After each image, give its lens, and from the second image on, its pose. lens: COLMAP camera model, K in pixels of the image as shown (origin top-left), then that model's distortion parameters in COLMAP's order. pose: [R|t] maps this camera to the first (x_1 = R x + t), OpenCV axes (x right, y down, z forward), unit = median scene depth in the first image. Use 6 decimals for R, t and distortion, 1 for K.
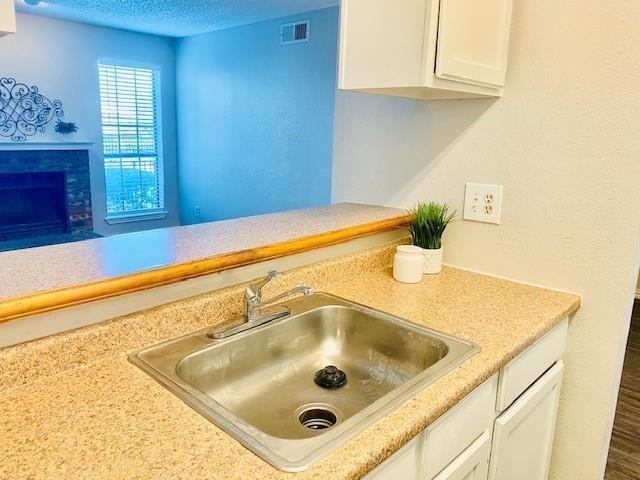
lens RADIAL K [[498.5, 0, 319.1], [0, 498.5, 237.2], [0, 0, 1]] dist [0.035481, -0.027835]
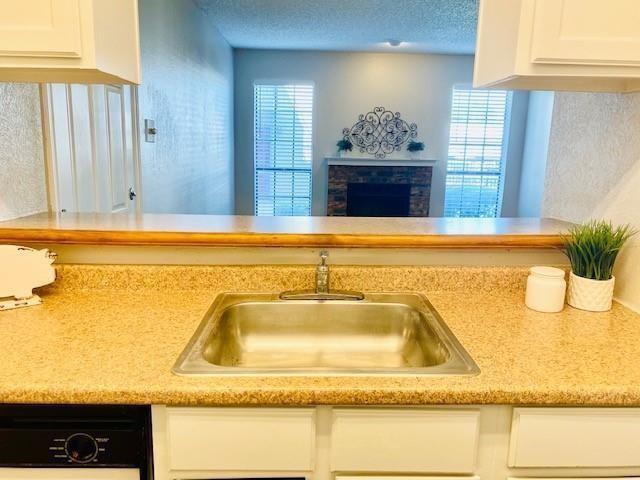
lens RADIAL K [[498.5, 0, 318.7], [0, 498.5, 241.3], [0, 0, 1]] dist [0.035481, -0.027835]
pose [[0.689034, 0.127043, -0.713507, 0.195620], [-0.157369, 0.987253, 0.023814, 0.005443], [0.707437, 0.095876, 0.700243, 0.054377]]
